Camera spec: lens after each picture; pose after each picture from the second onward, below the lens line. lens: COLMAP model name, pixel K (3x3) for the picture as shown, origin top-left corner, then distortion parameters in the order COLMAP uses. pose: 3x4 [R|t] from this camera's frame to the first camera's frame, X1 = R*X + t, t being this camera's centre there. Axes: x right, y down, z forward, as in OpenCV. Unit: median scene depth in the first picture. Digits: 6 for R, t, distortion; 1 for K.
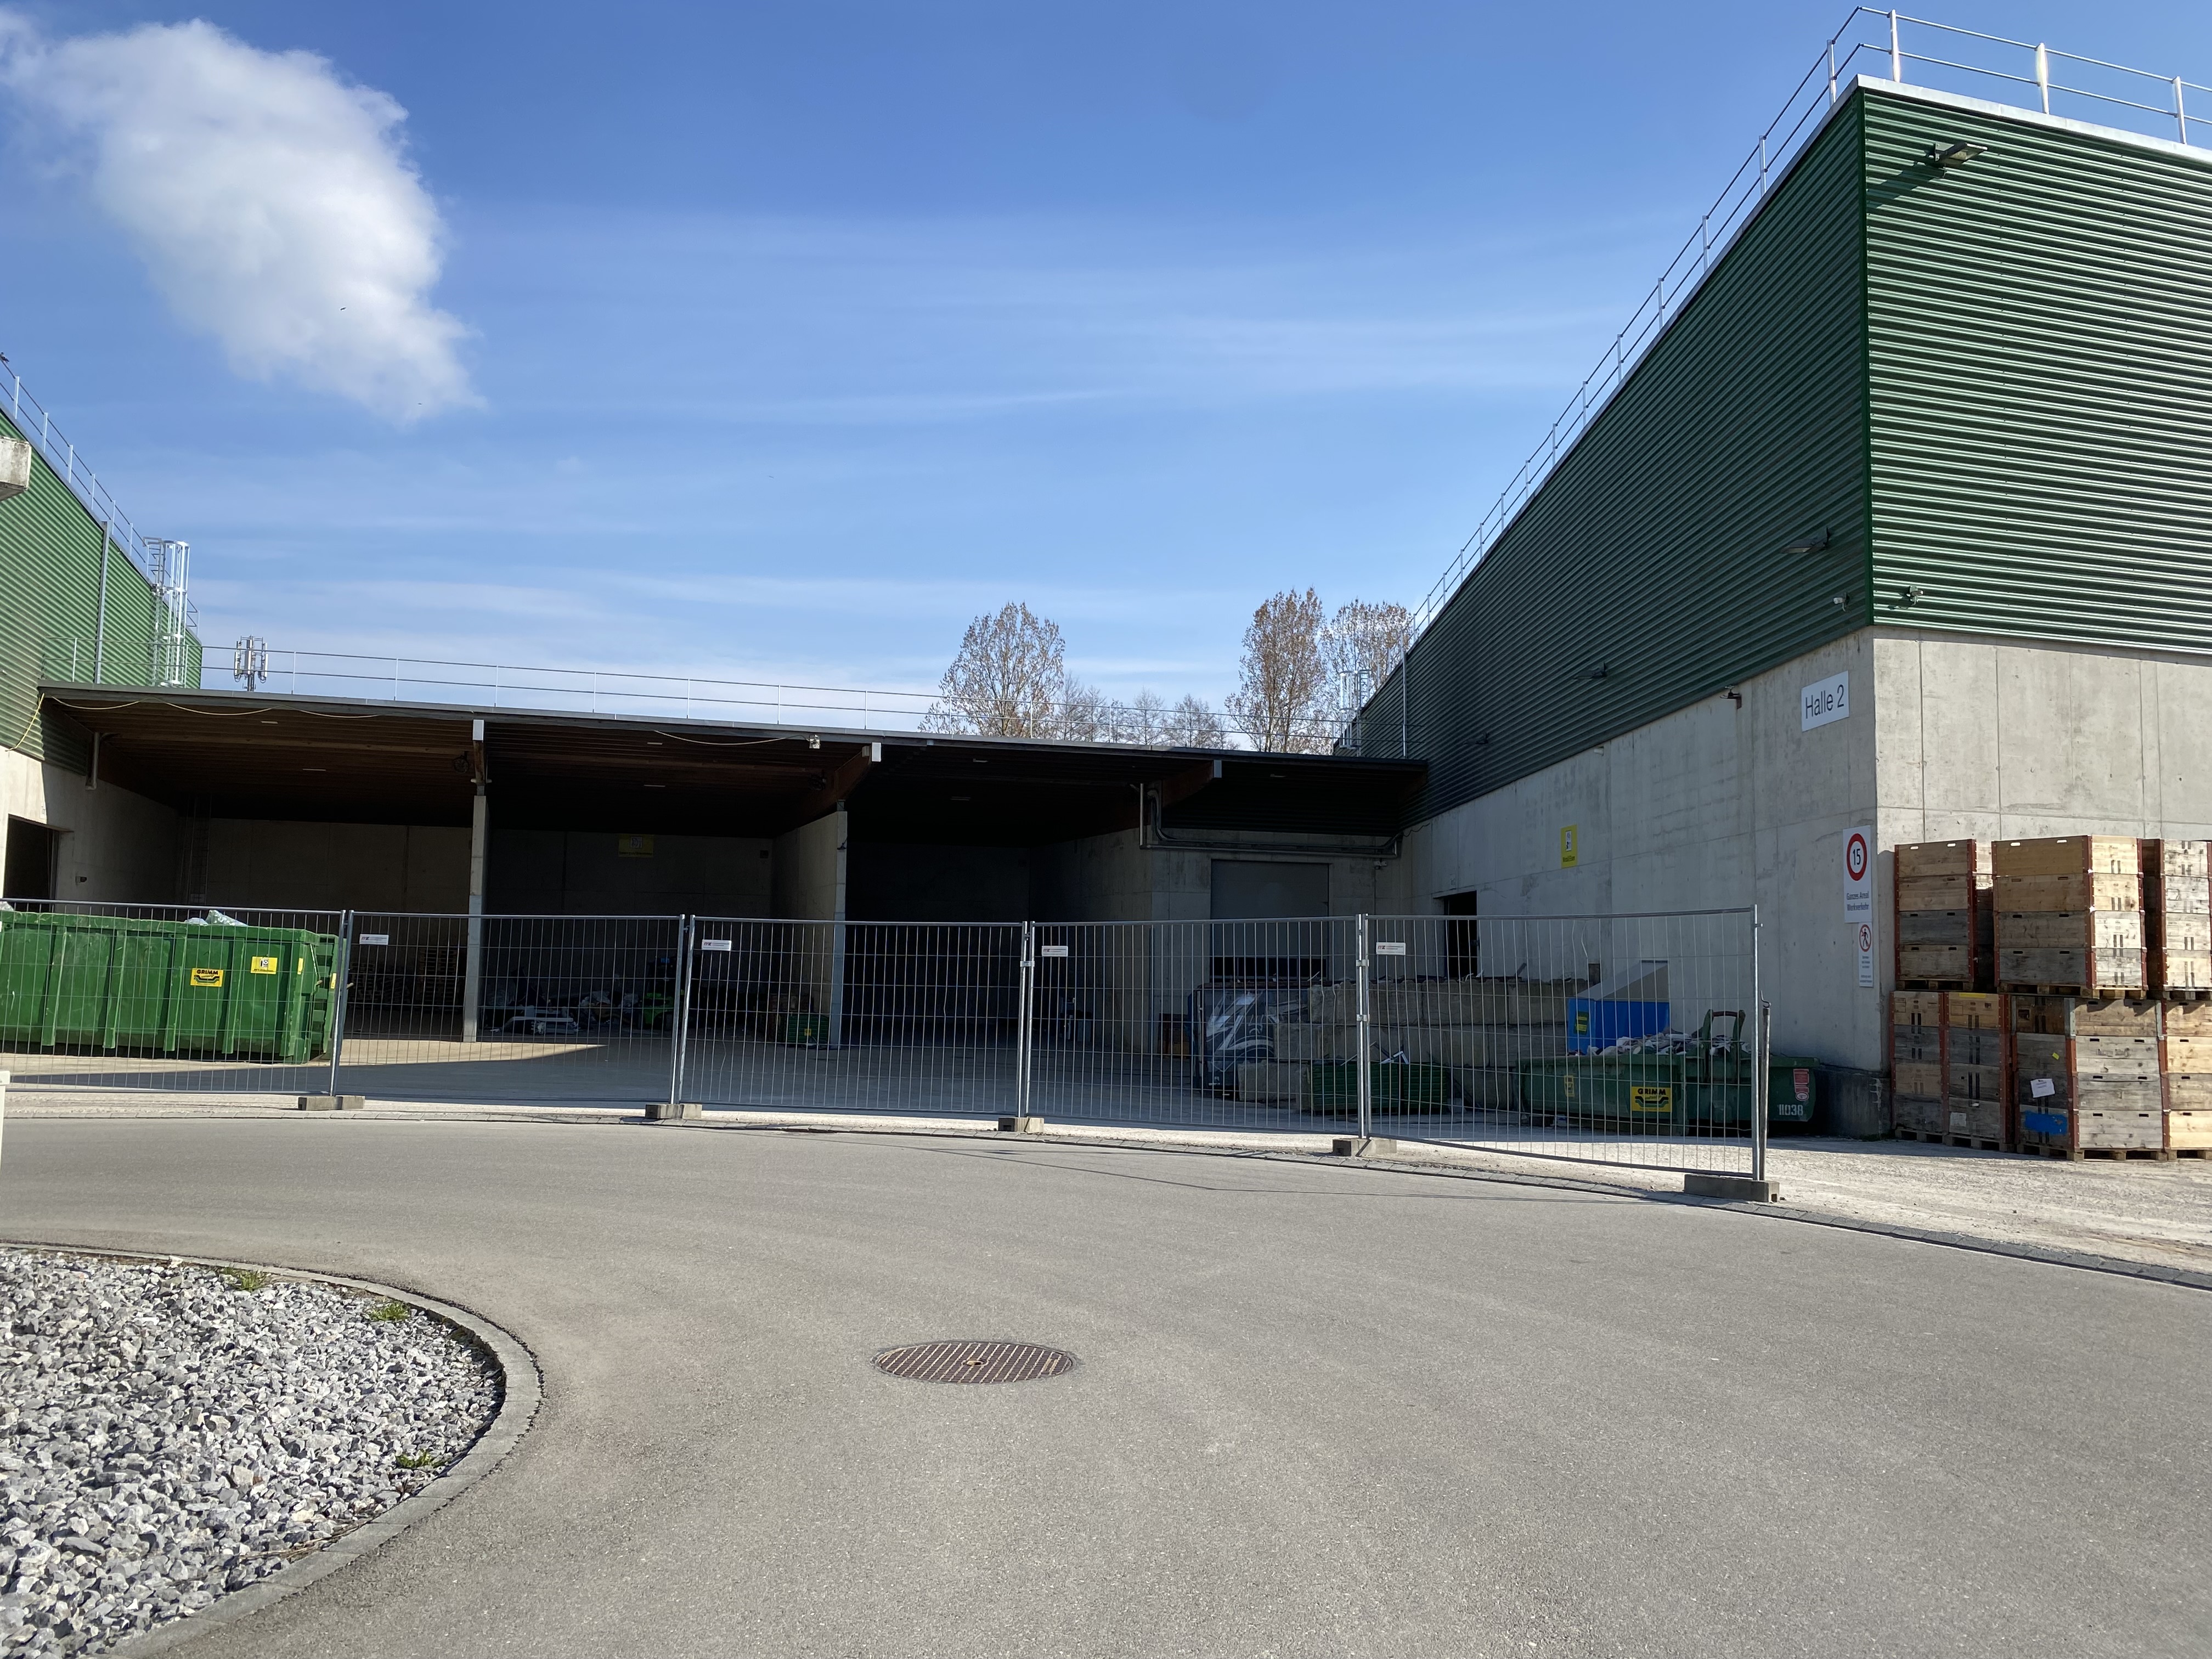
lens RADIAL K [[1707.6, 0, 1106.0], [0, 1707.6, 829.5], [0, 0, 1]] dist [0.003698, 0.004206]
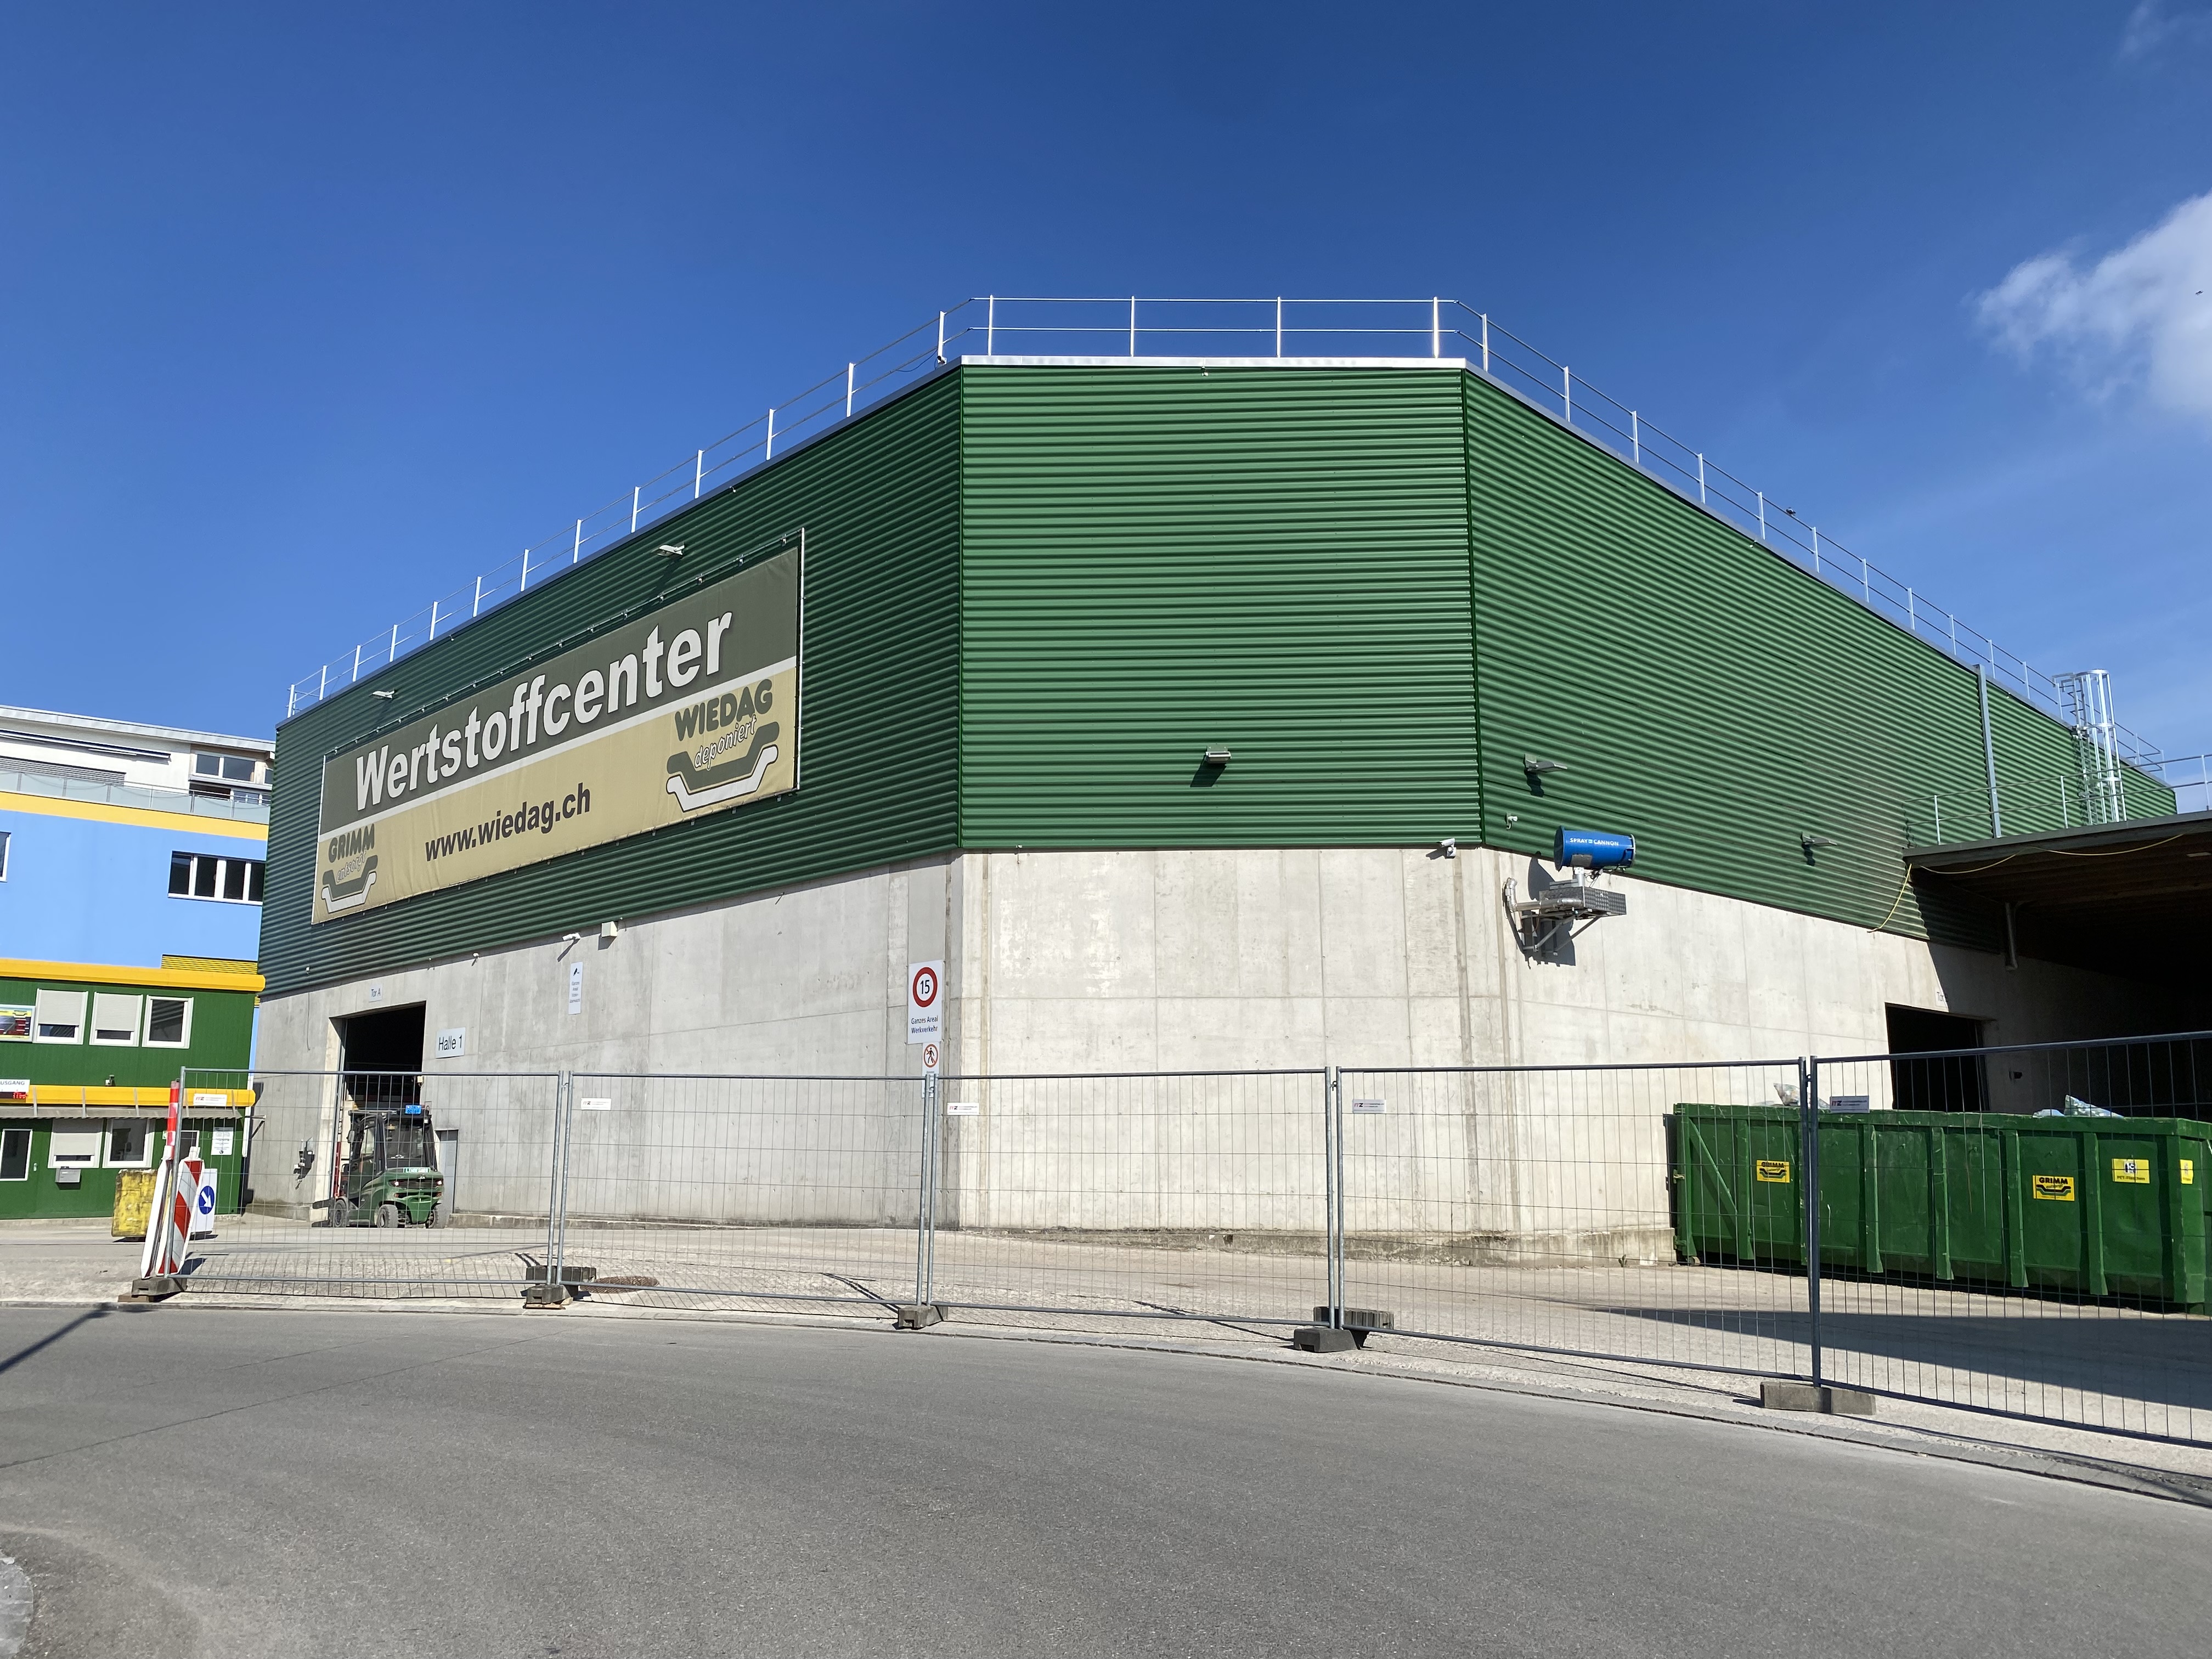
lens RADIAL K [[1707.6, 0, 1106.0], [0, 1707.6, 829.5], [0, 0, 1]] dist [0.003698, 0.004206]
pose [[0.409416, -0.189910, -0.892364, 0.001992], [0.075530, 0.981794, -0.174289, 0.030106], [0.909216, 0.003957, 0.416306, 0.294477]]
